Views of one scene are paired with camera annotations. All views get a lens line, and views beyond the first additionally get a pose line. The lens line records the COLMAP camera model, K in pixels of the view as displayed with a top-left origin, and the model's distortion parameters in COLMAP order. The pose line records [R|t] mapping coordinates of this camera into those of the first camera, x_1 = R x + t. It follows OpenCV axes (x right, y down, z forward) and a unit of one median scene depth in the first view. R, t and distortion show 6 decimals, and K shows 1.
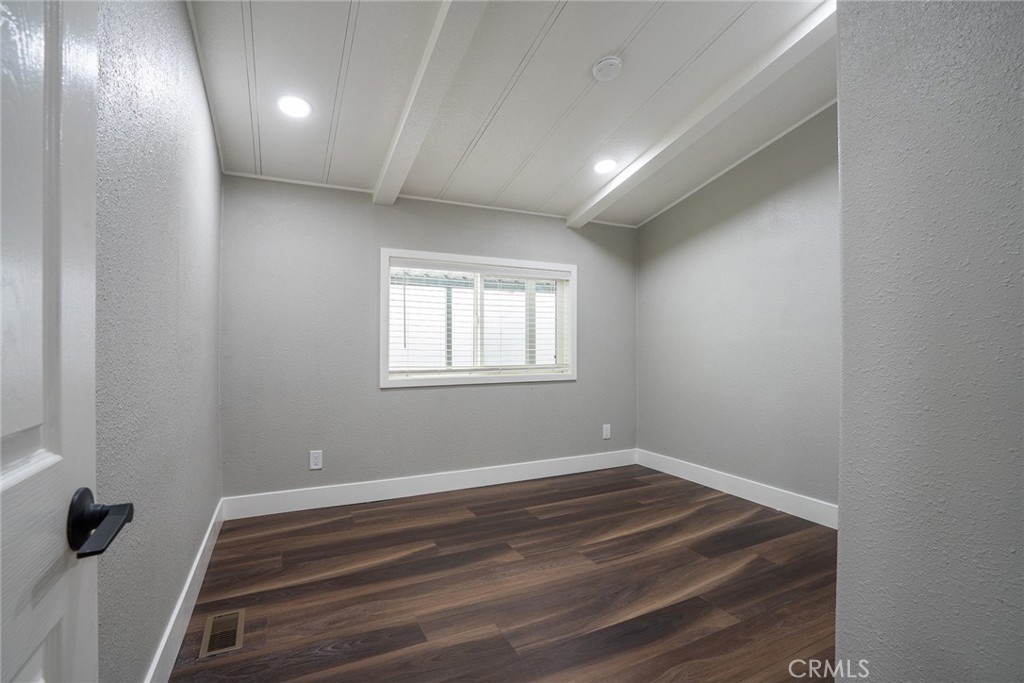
lens RADIAL K [[470.3, 0, 514.3], [0, 470.3, 343.6], [0, 0, 1]] dist [-0.058241, 0.022211]
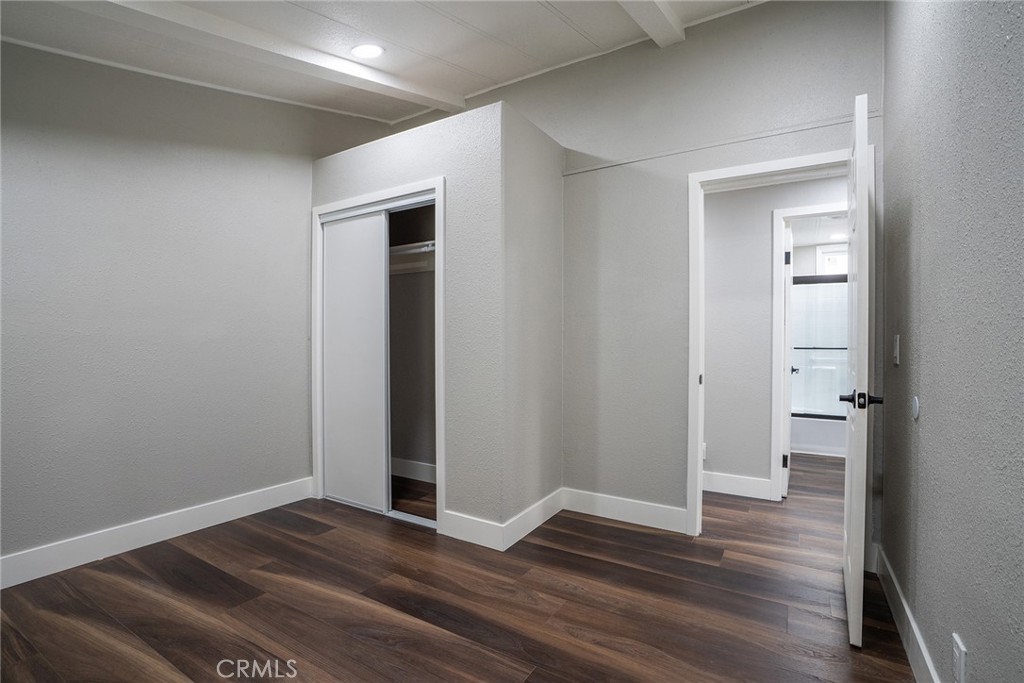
lens RADIAL K [[470.3, 0, 514.3], [0, 470.3, 343.6], [0, 0, 1]] dist [-0.058241, 0.022211]
pose [[-0.532180, -0.005521, 0.846613, -0.537271], [-0.011174, 0.999937, -0.000503, 0.004990], [-0.846558, -0.009728, -0.532208, 1.086680]]
